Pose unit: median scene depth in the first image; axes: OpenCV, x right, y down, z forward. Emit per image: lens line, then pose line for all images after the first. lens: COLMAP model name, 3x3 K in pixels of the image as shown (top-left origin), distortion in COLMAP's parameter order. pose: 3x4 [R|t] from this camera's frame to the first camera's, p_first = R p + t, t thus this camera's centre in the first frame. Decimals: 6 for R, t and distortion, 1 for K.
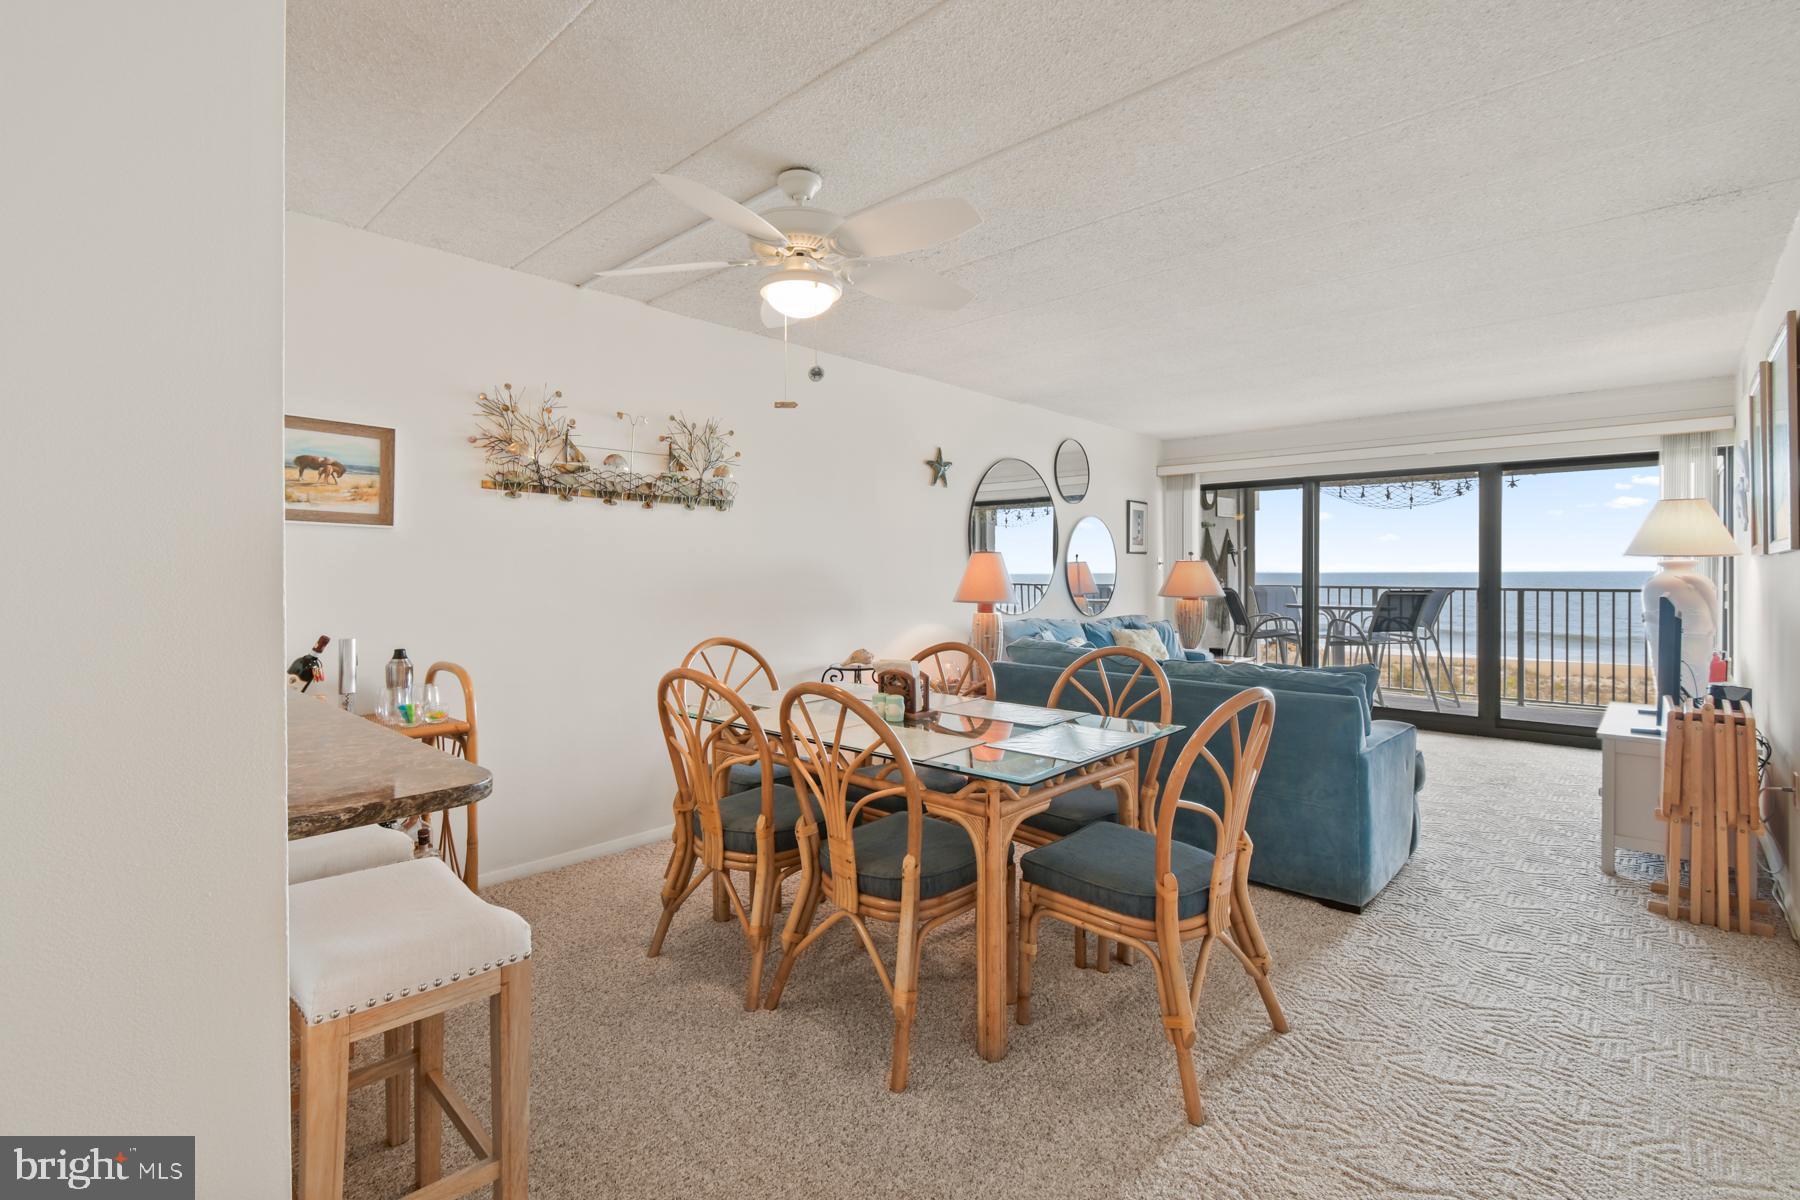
lens RADIAL K [[820.3, 0, 887.4], [0, 820.3, 576.0], [0, 0, 1]] dist [-0.000412, 0.000073]
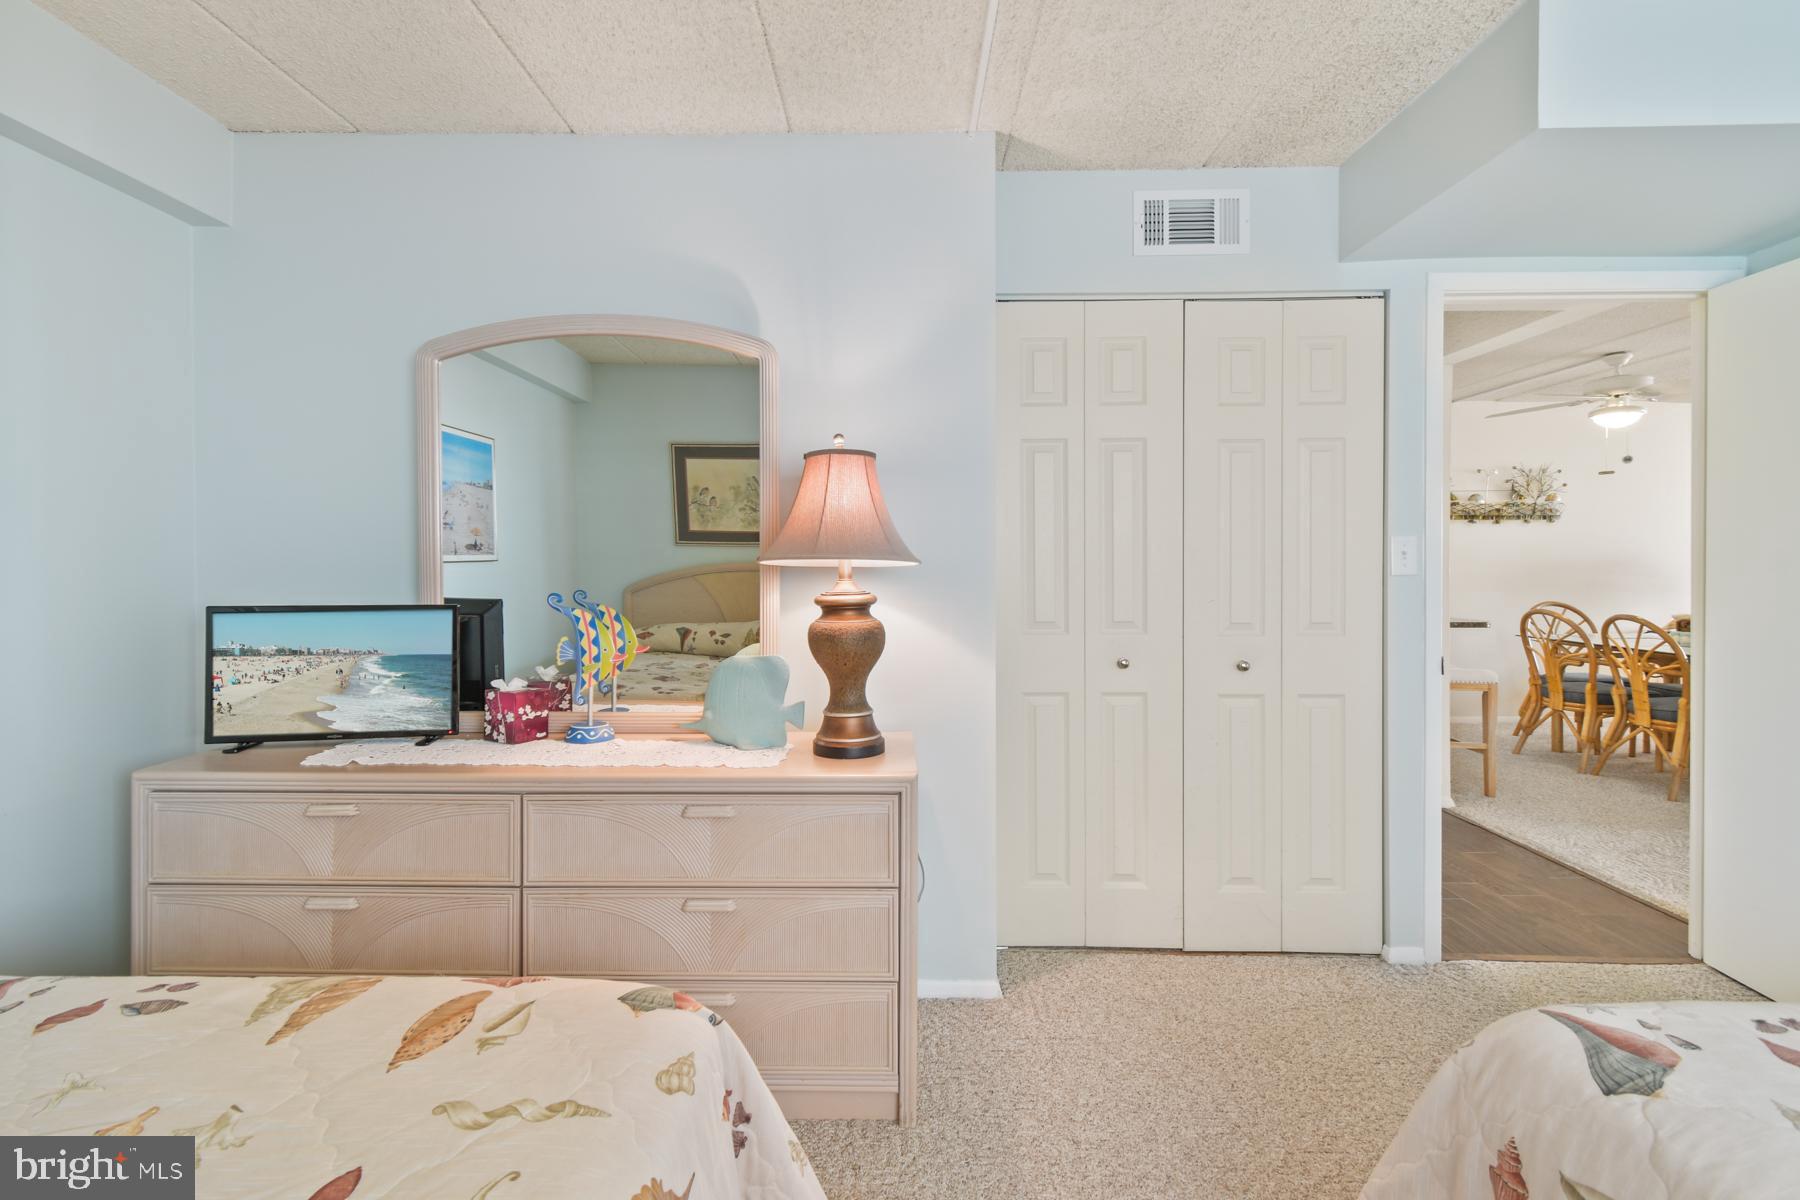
lens RADIAL K [[794.8, 0, 897.0], [0, 794.8, 564.6], [0, 0, 1]] dist [0.000135, -0.000090]
pose [[0.657874, 0.005307, -0.753109, 0.136686], [-0.005870, 0.999981, 0.001919, 0.005378], [0.753105, 0.003158, 0.657893, -1.084715]]
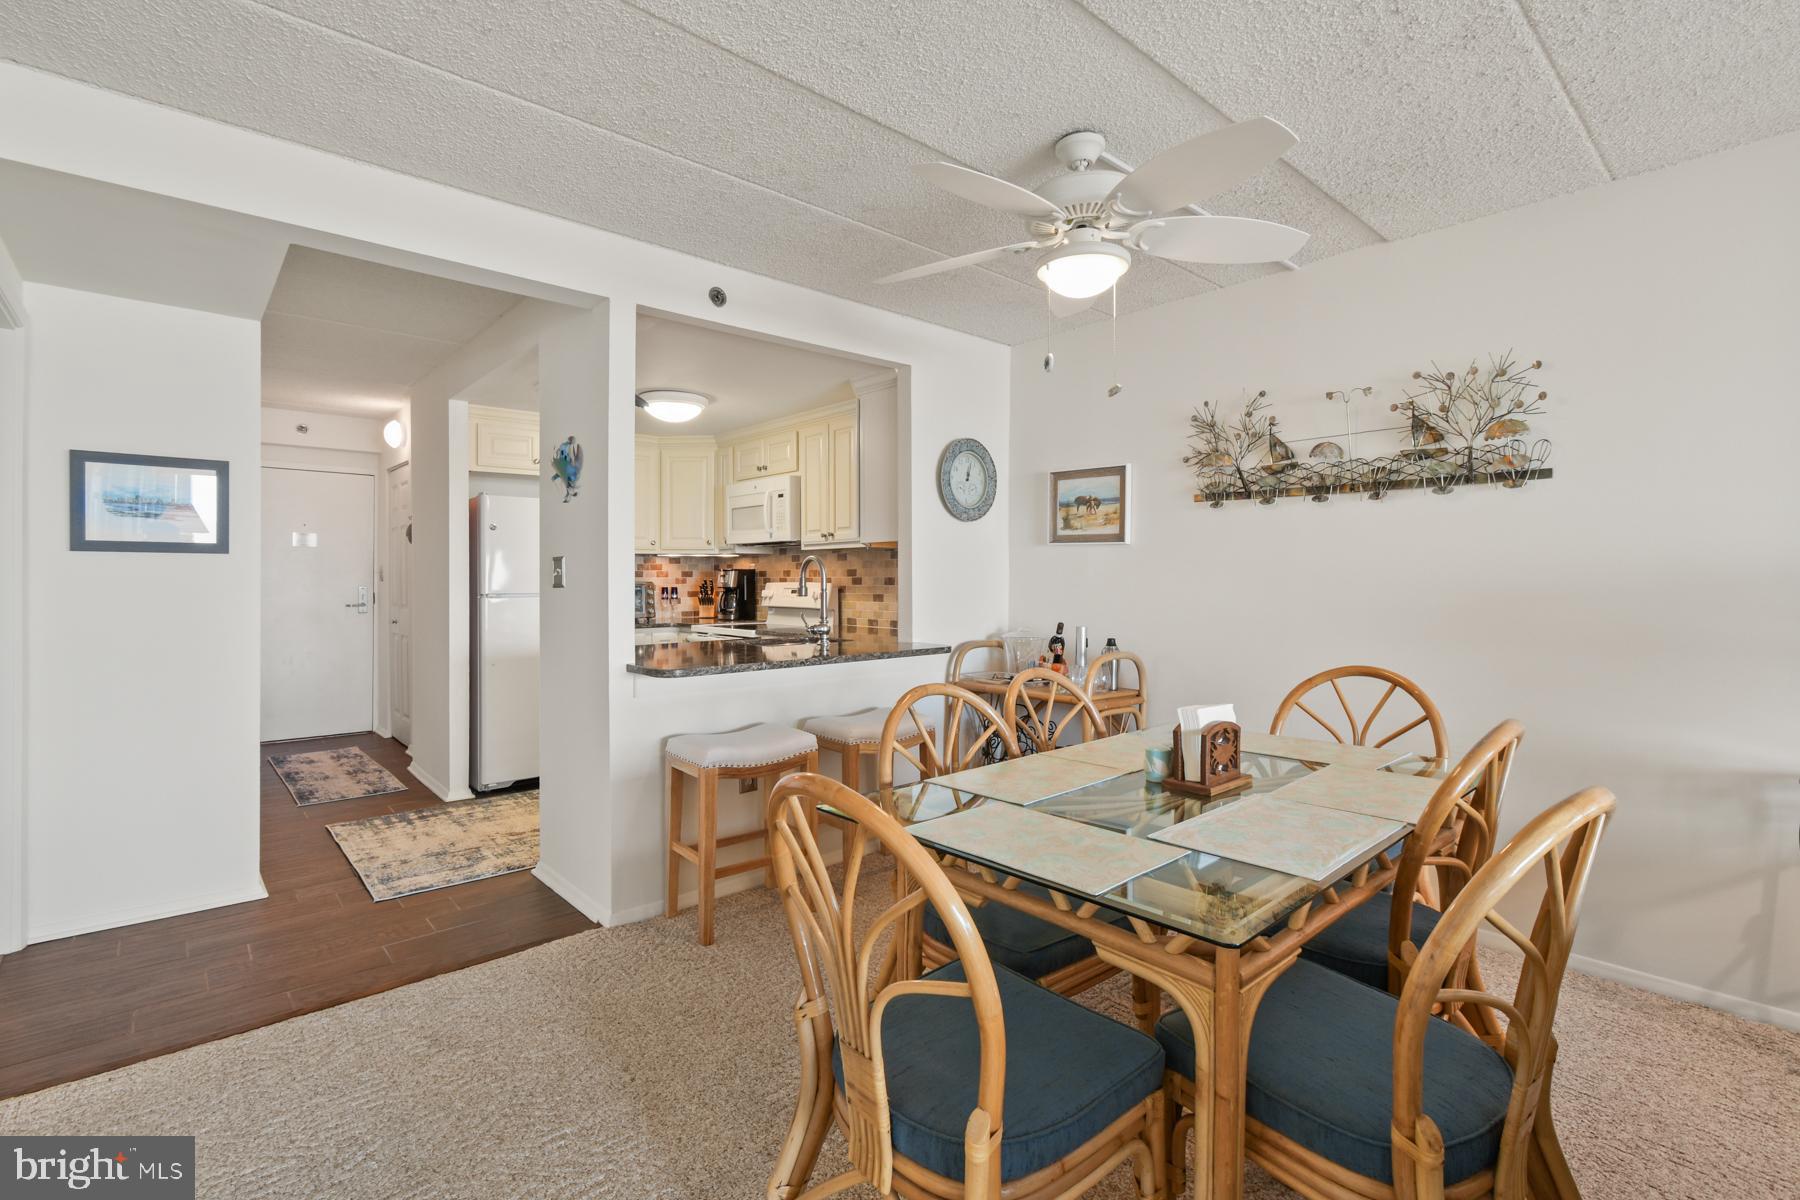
lens RADIAL K [[820.3, 0, 887.4], [0, 820.3, 576.0], [0, 0, 1]] dist [-0.000412, 0.000073]
pose [[-0.102539, -0.001378, -0.994728, 0.606006], [-0.006489, 0.999979, -0.000716, -0.004466], [0.994708, 0.006381, -0.102546, 0.667317]]
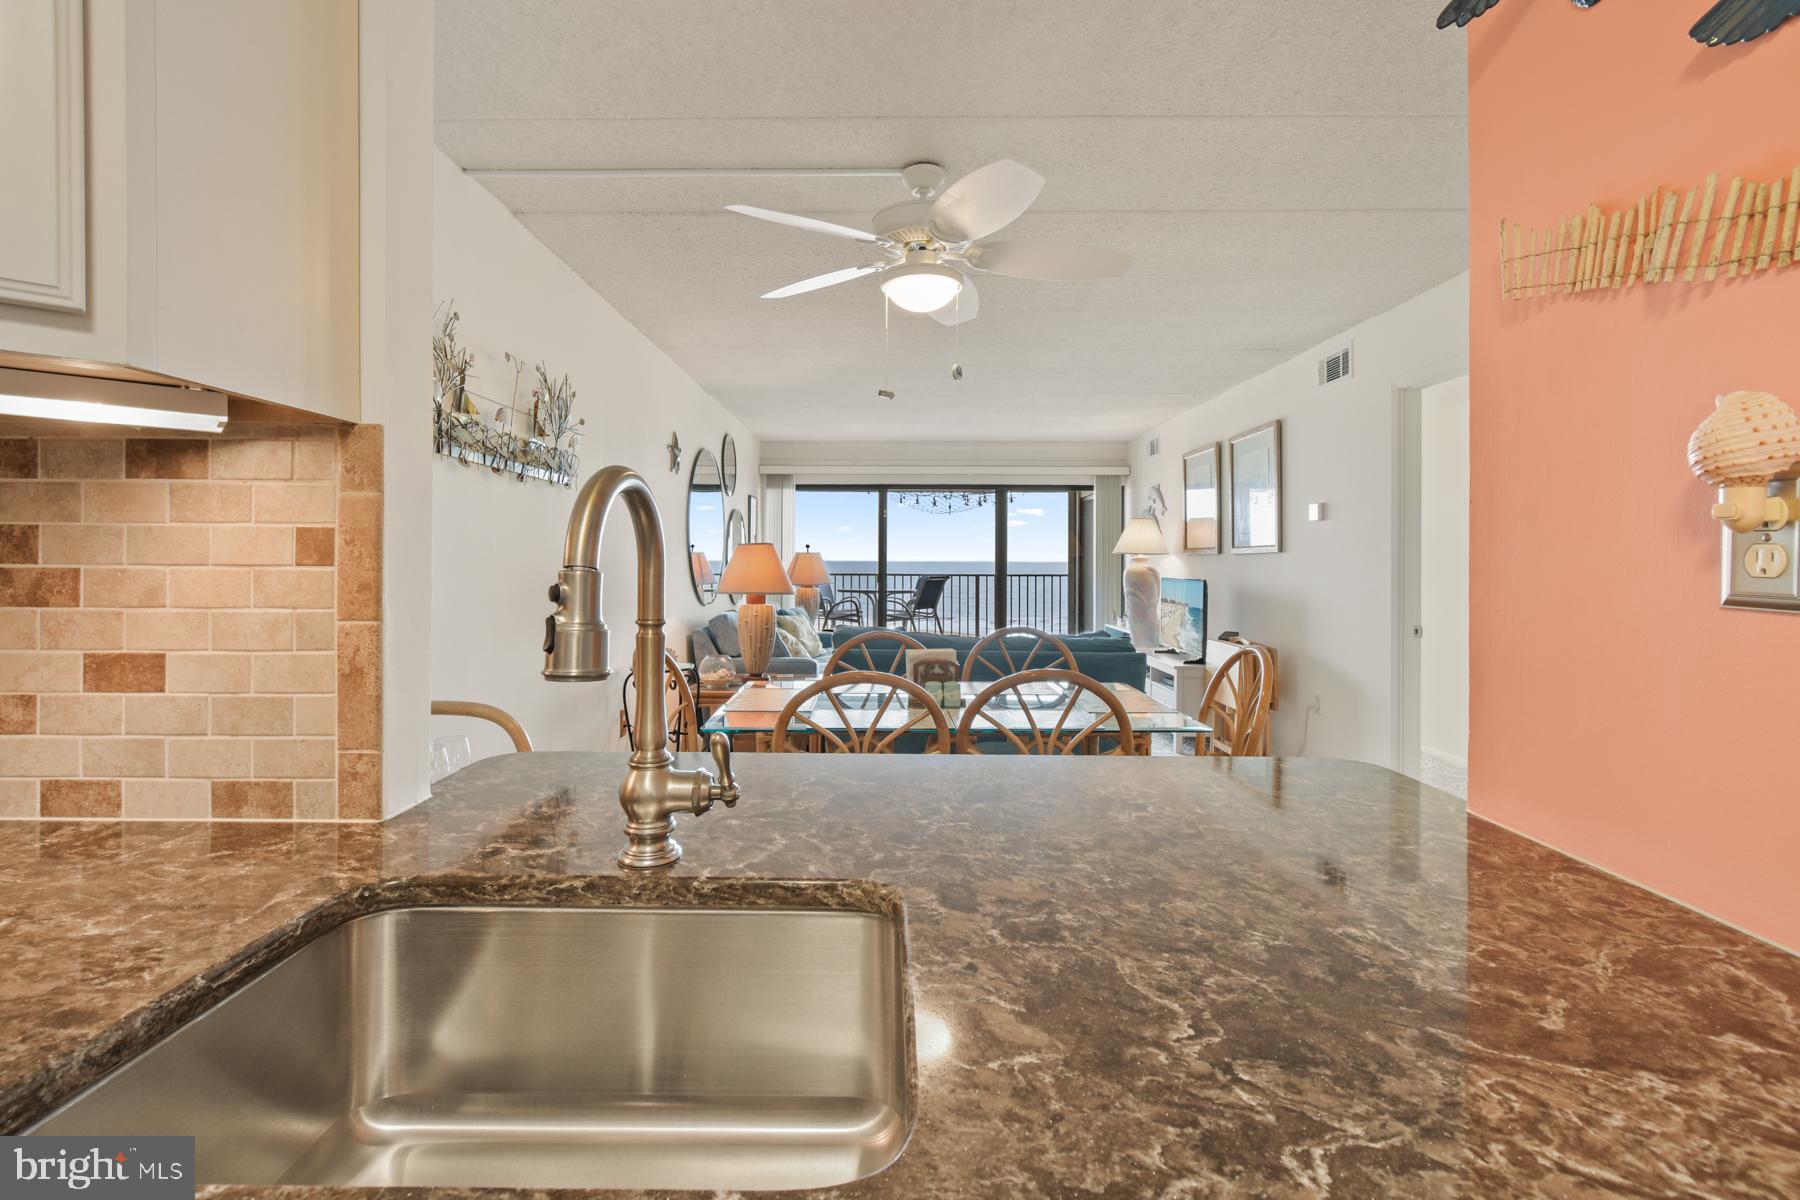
lens RADIAL K [[806.0, 0, 877.6], [0, 806.0, 557.3], [0, 0, 1]] dist [0.003209, 0.000339]
pose [[0.747965, 0.005384, 0.663717, -0.584392], [-0.000524, 0.999972, -0.007522, -0.005956], [-0.663738, 0.005278, 0.747946, 0.225165]]
